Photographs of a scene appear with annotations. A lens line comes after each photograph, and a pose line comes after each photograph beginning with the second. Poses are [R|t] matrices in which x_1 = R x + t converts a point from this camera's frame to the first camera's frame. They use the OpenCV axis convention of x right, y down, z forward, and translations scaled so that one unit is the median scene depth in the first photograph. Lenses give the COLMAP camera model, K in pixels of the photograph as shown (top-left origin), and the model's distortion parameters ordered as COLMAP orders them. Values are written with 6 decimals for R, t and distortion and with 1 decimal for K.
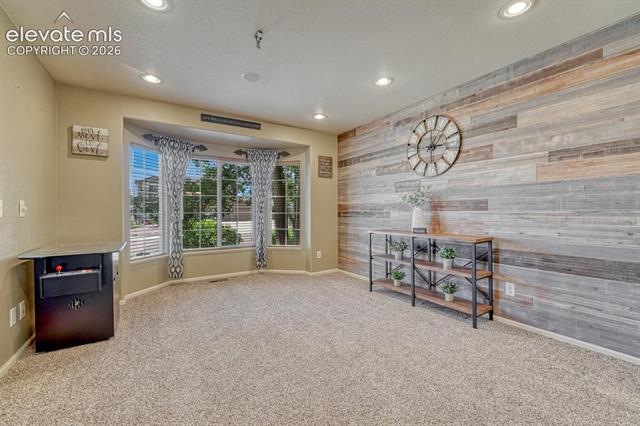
lens RADIAL K [[267.0, 0, 321.3], [0, 267.0, 209.3], [0, 0, 1]] dist [-0.010776, -0.000033]
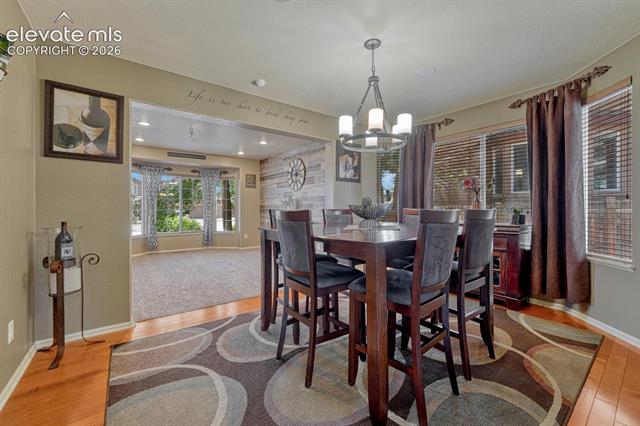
lens RADIAL K [[267.0, 0, 321.3], [0, 267.0, 209.3], [0, 0, 1]] dist [-0.010776, -0.000033]
pose [[0.996894, 0.002027, 0.078731, 0.425430], [-0.002463, 0.999982, 0.005451, -0.002073], [-0.078719, -0.005628, 0.996881, -0.836342]]
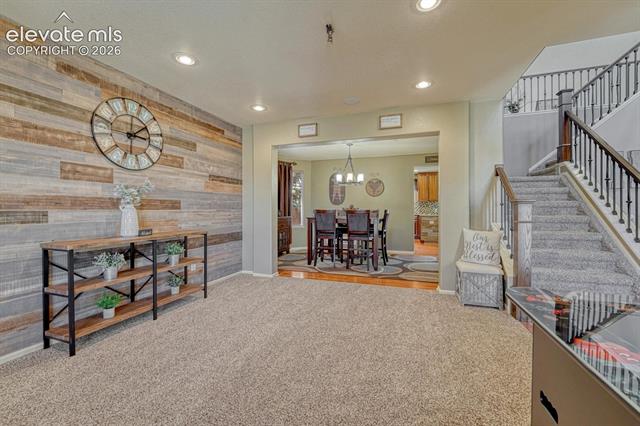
lens RADIAL K [[267.0, 0, 321.3], [0, 267.0, 209.3], [0, 0, 1]] dist [-0.010776, -0.000033]
pose [[-0.620357, 0.007686, 0.784282, -0.605461], [0.002787, 0.999967, -0.007595, 0.012225], [-0.784315, -0.002526, -0.620358, 1.004802]]
